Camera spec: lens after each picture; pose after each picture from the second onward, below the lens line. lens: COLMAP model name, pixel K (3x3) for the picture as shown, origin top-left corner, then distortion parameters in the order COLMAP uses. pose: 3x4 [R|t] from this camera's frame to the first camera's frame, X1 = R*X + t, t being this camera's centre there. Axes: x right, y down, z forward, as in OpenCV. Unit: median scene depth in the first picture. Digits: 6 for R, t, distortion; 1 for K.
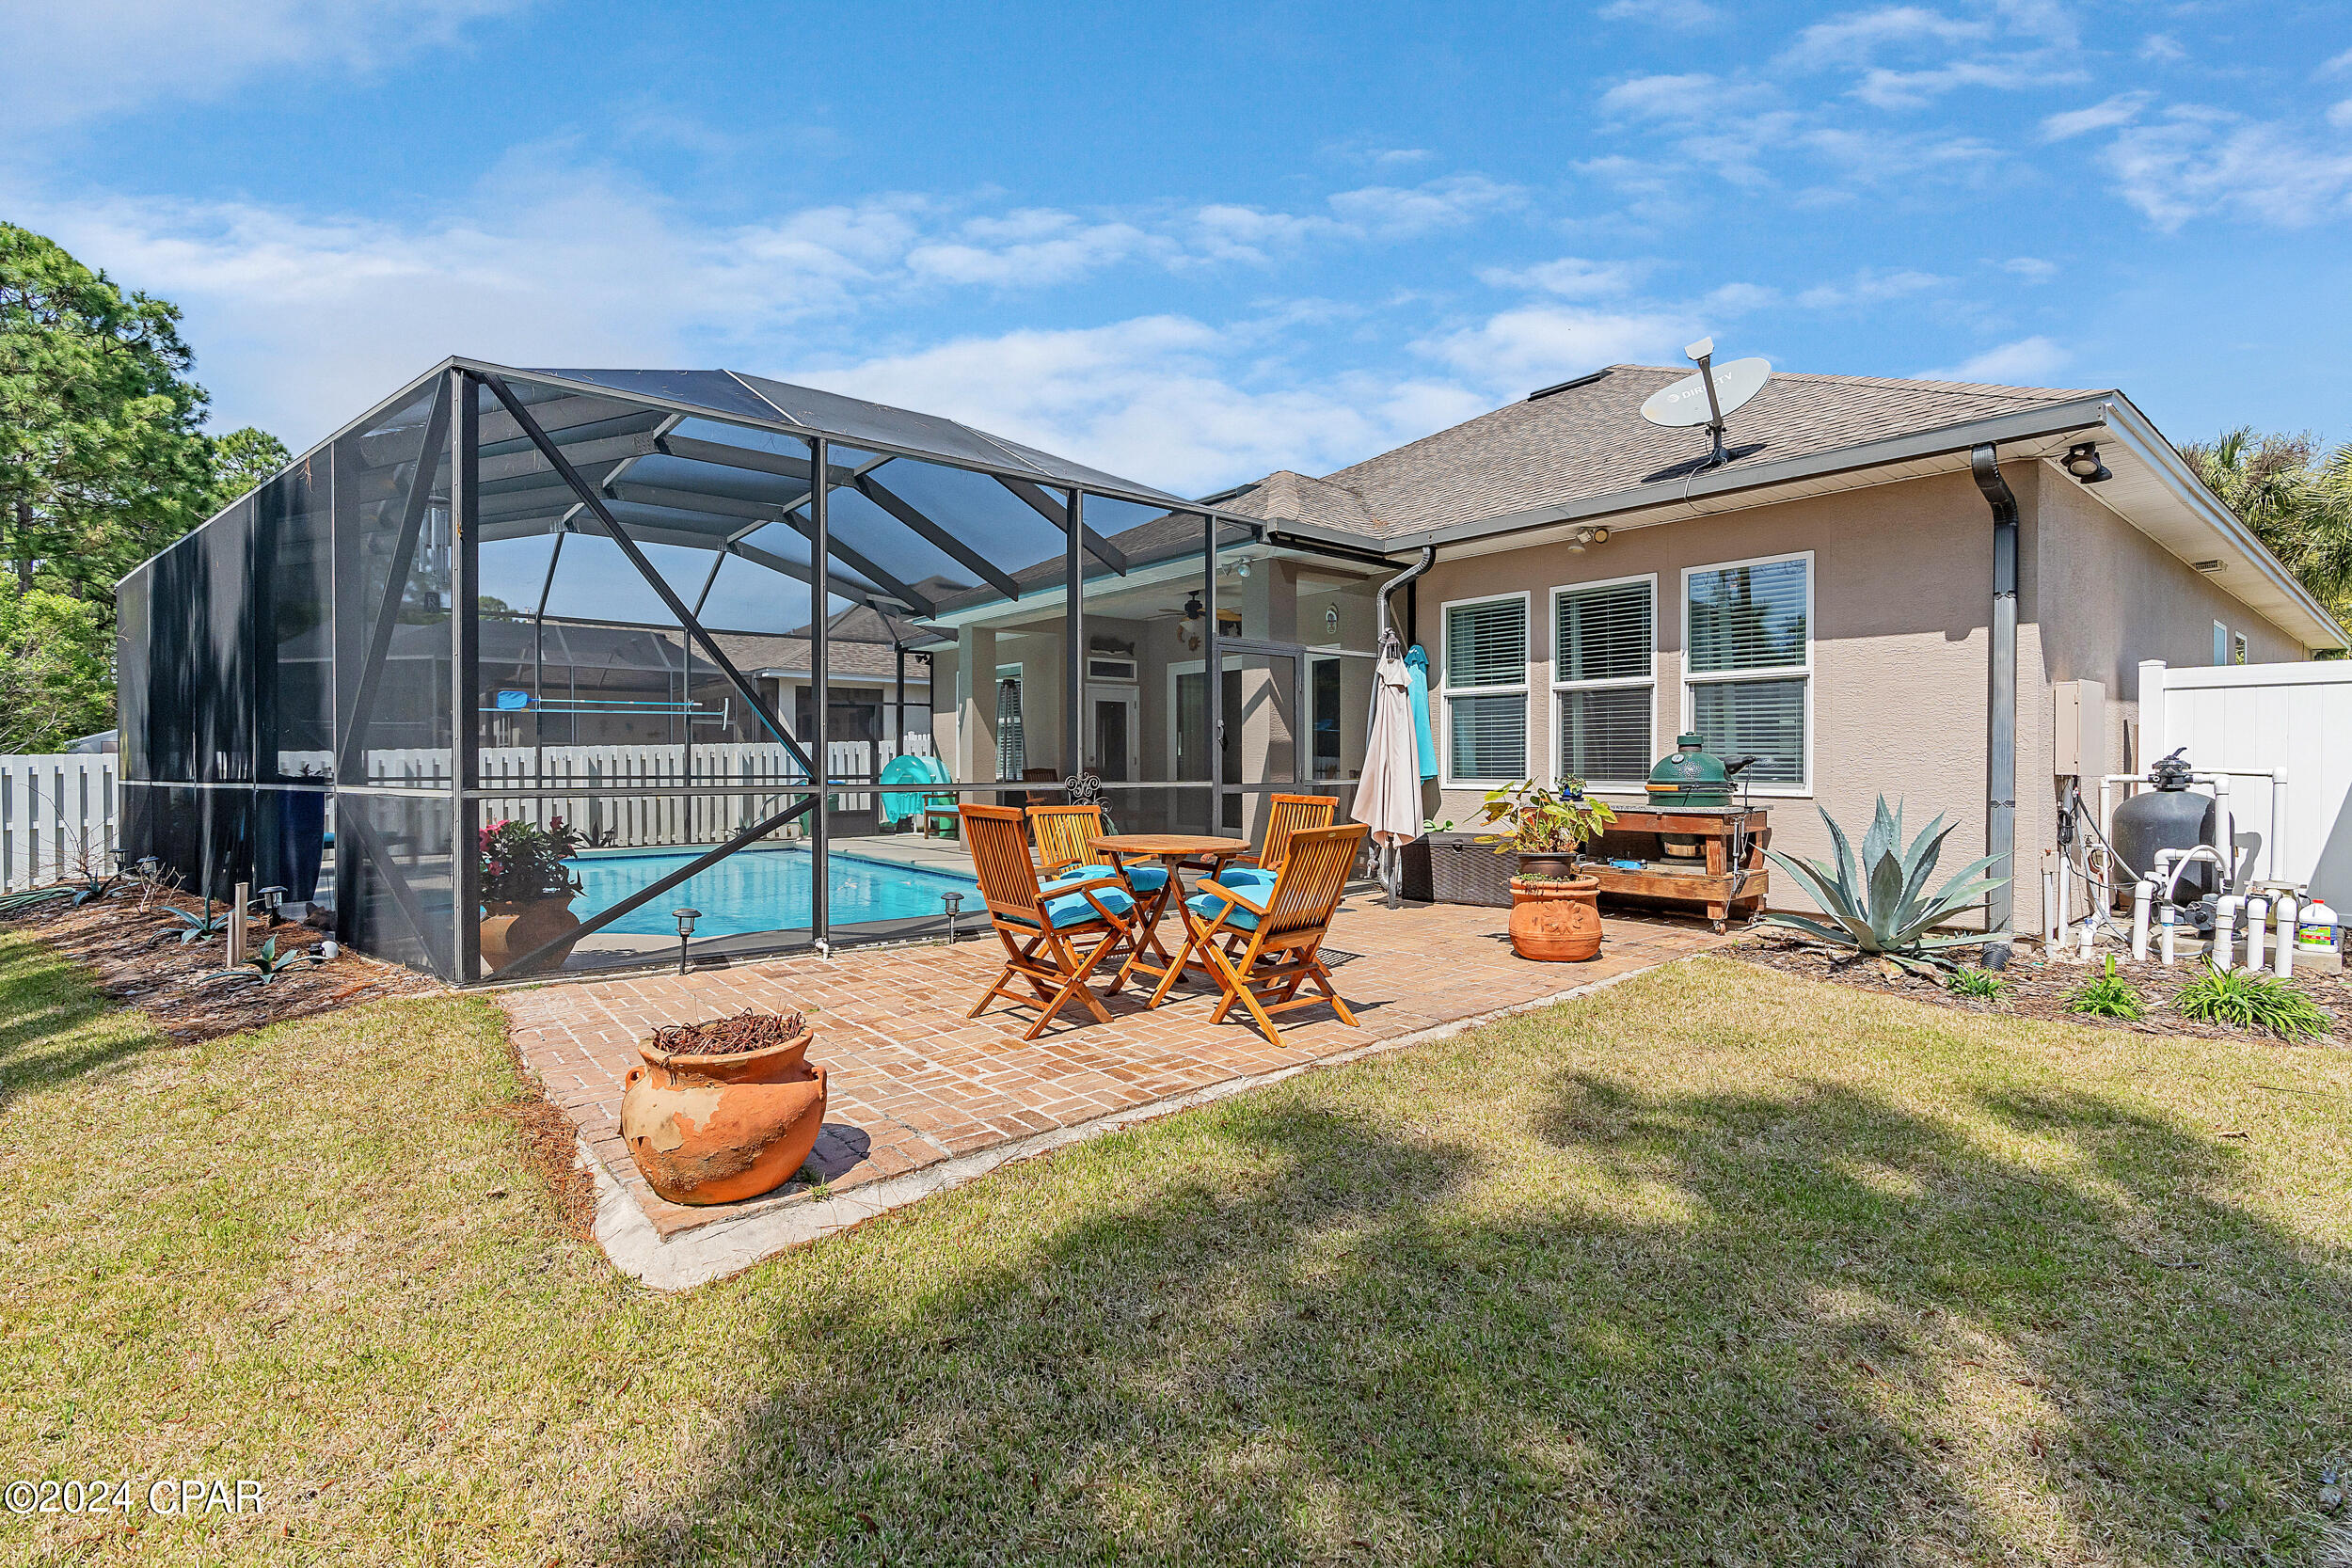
lens RADIAL K [[1079.7, 0, 1176.0], [0, 1079.7, 784.0], [0, 0, 1]] dist [-0.001405, 0.000920]
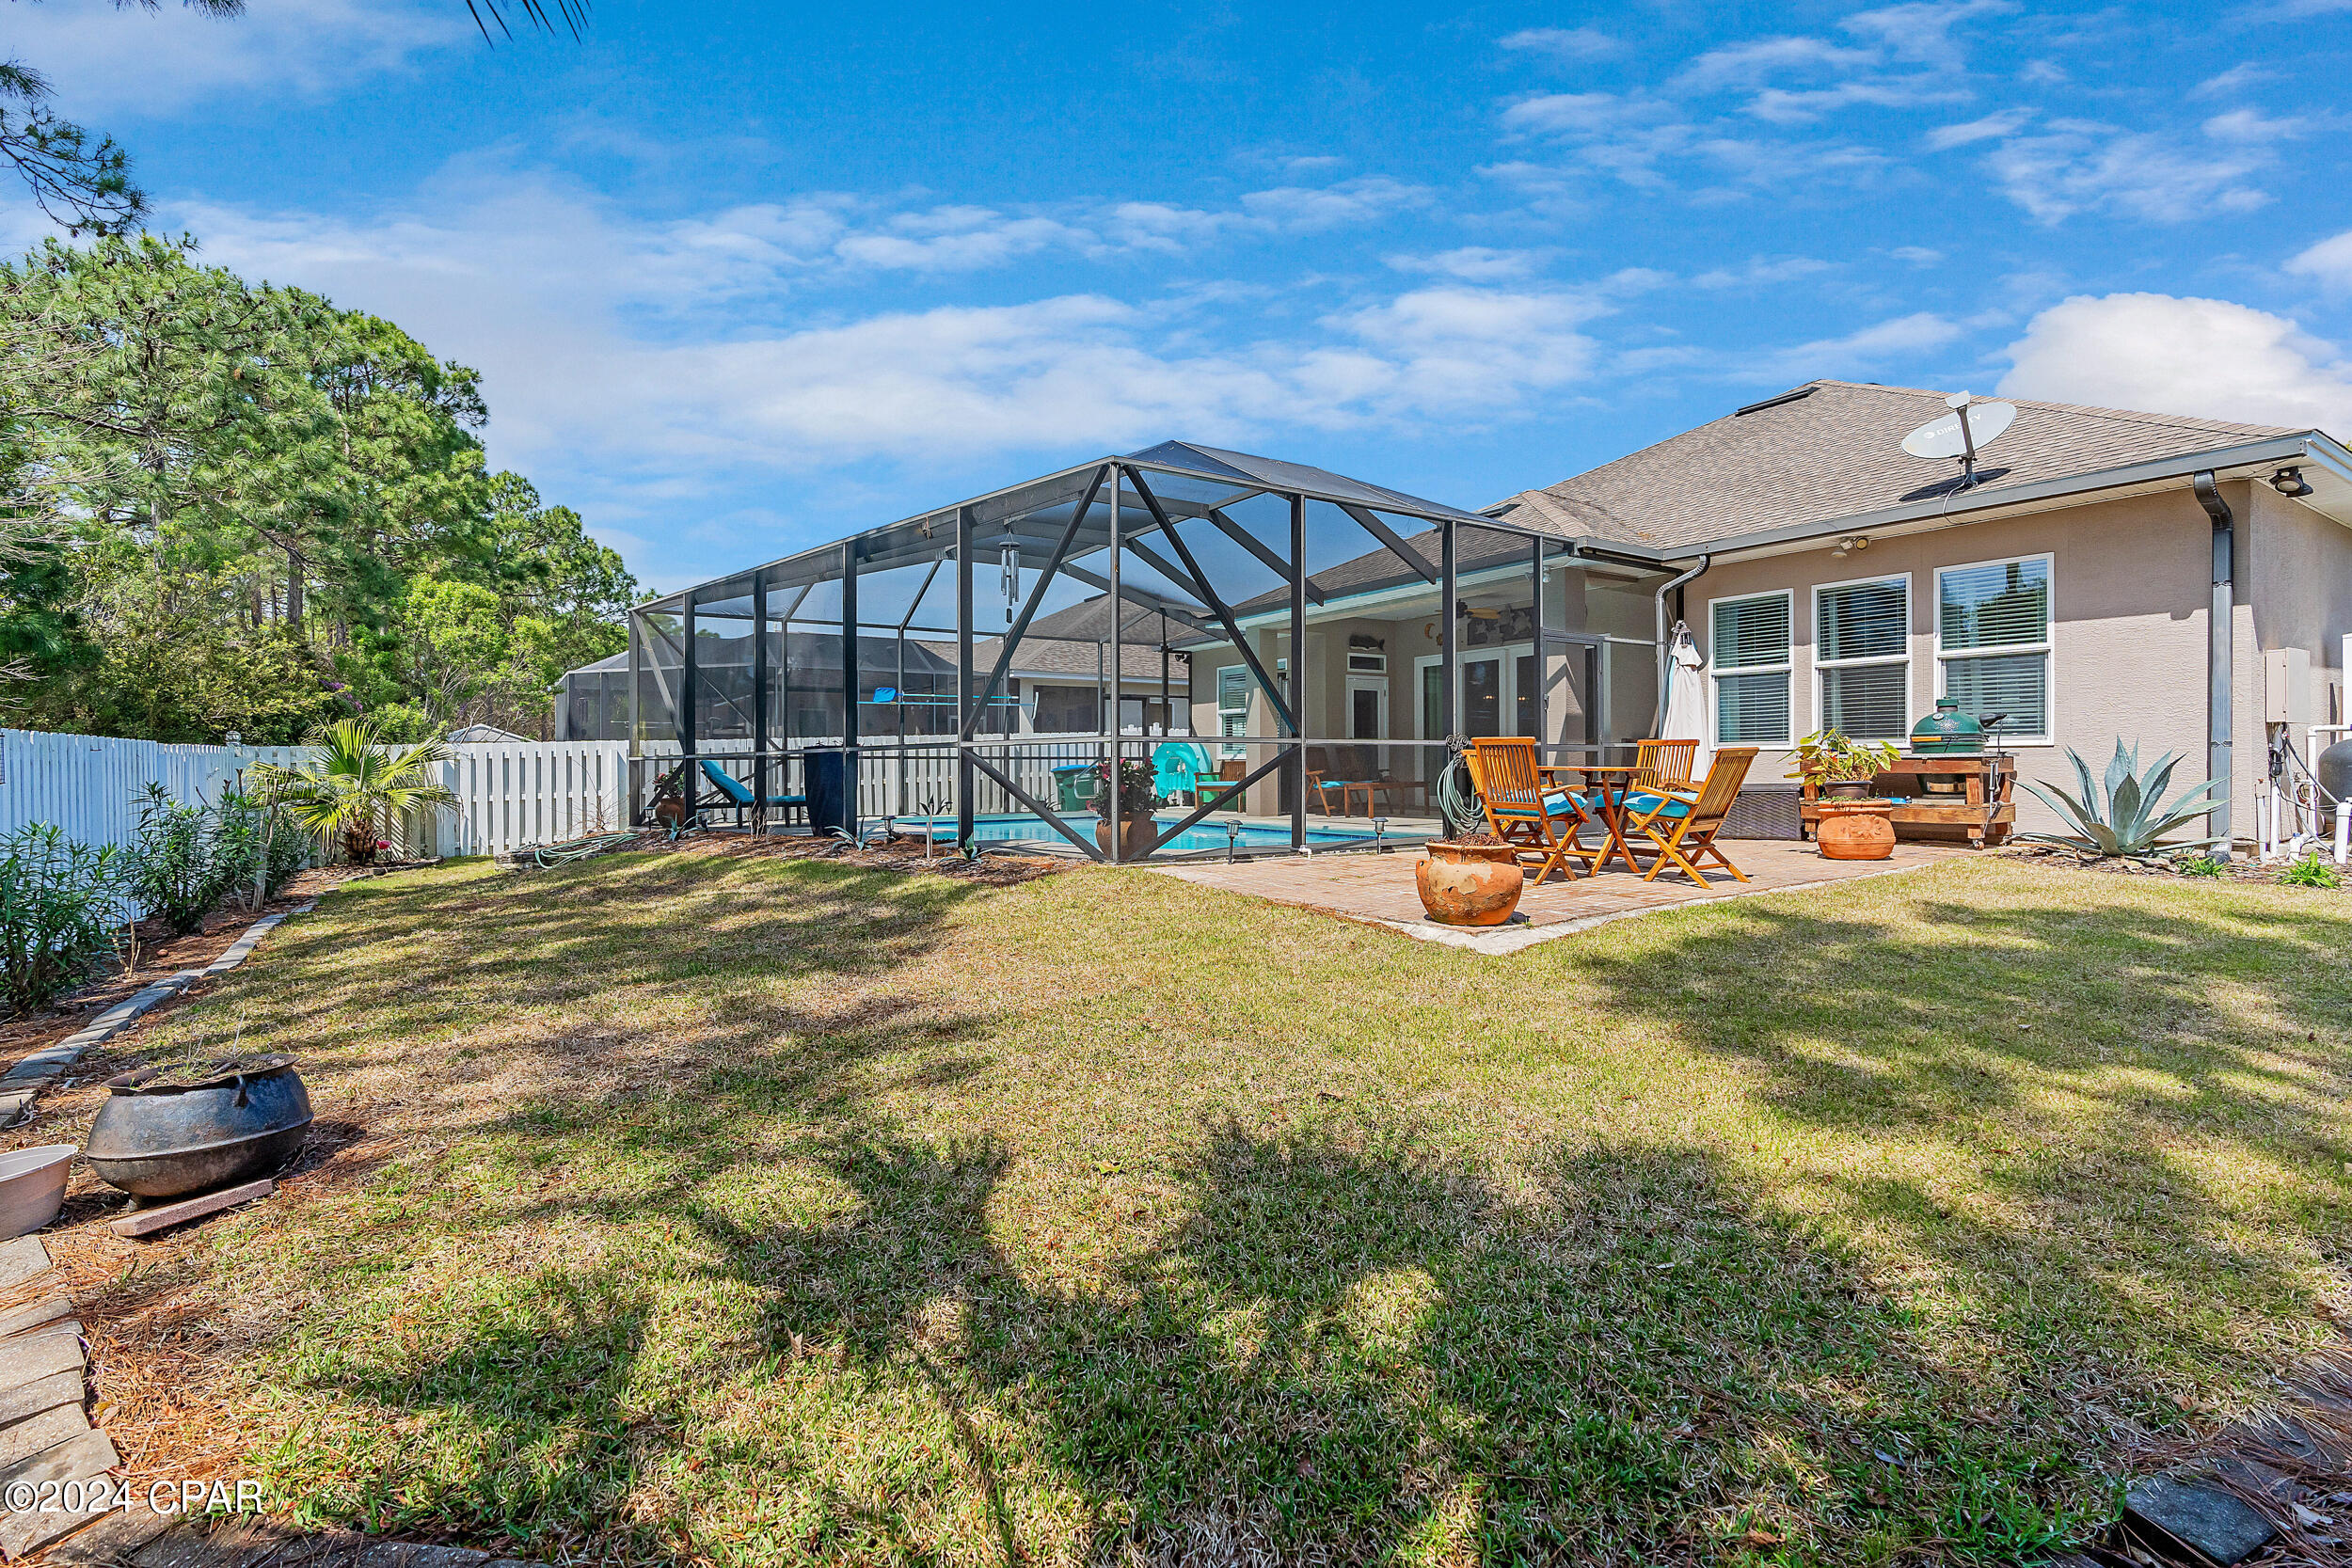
lens RADIAL K [[1084.9, 0, 1145.5], [0, 1084.9, 782.3], [0, 0, 1]] dist [-0.000681, 0.001343]
pose [[0.993004, -0.003895, -0.118015, -0.300261], [0.003258, 0.999979, -0.005590, 0.055203], [0.118035, 0.005166, 0.992996, -0.369539]]
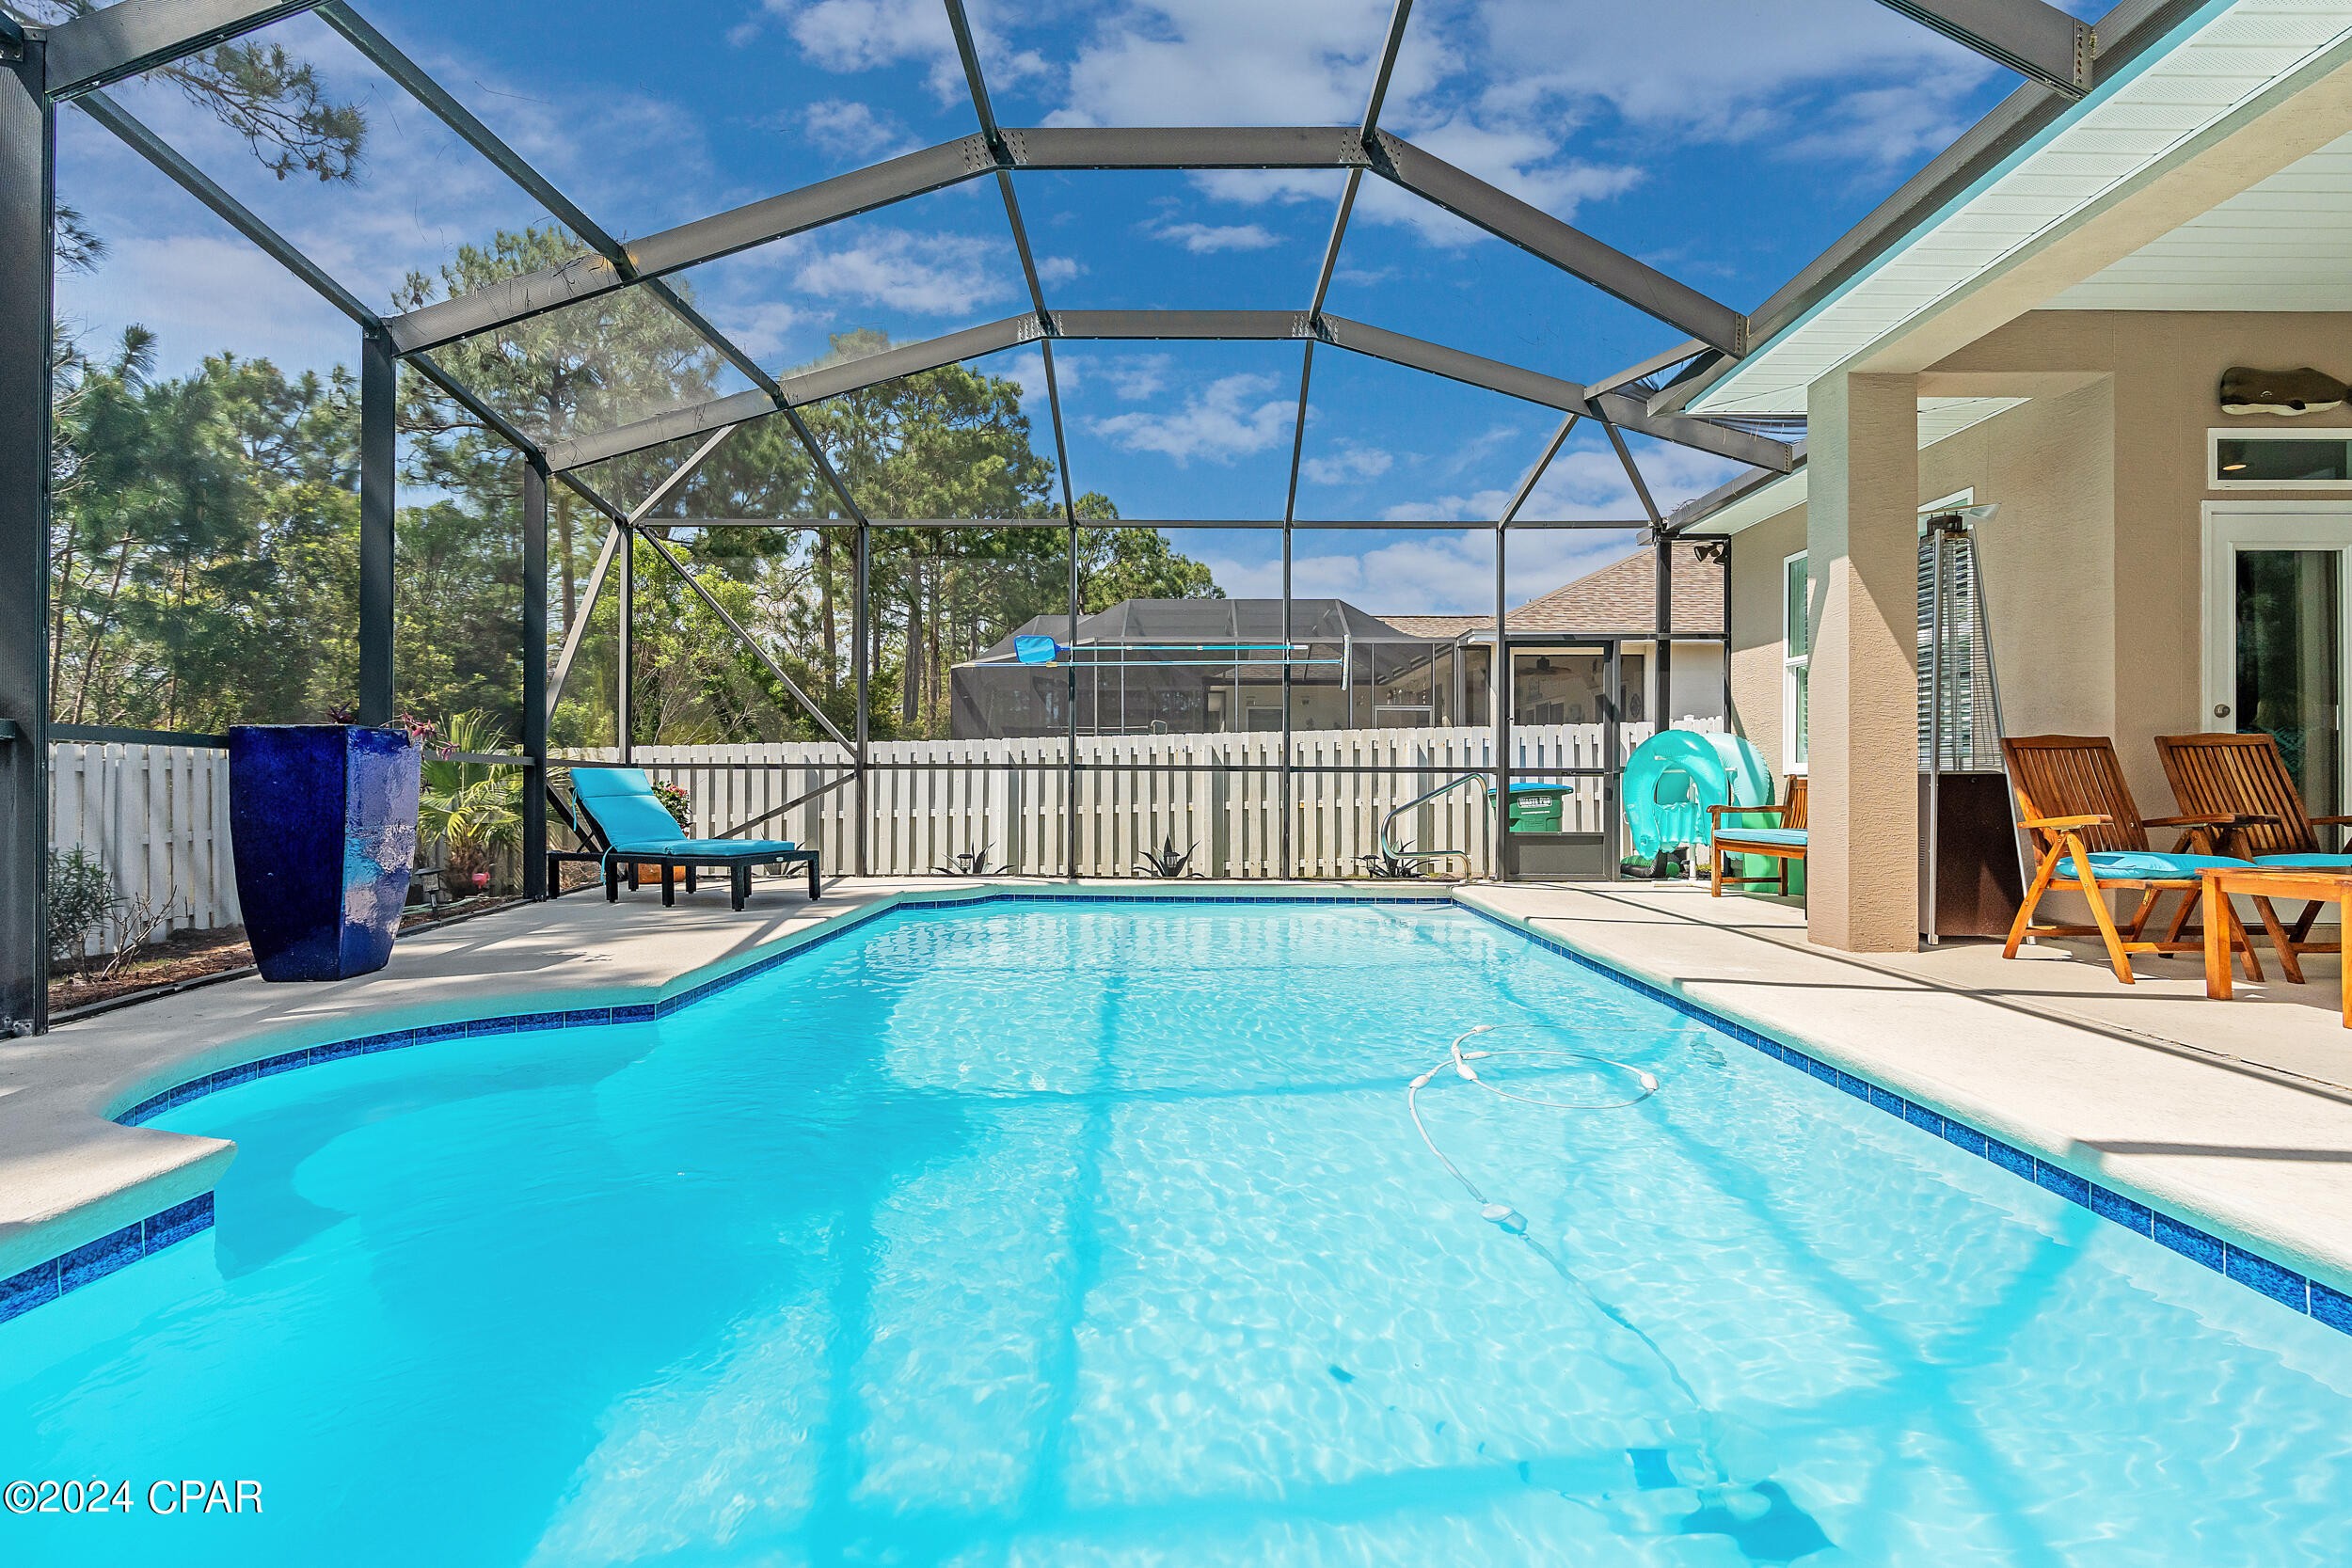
lens RADIAL K [[1068.8, 0, 1190.8], [0, 1068.8, 789.2], [0, 0, 1]] dist [-0.001483, -0.000403]
pose [[0.782093, 0.007402, -0.623118, -0.234466], [-0.016492, 0.999825, -0.008822, 0.021362], [0.622944, 0.017176, 0.782078, 0.956335]]
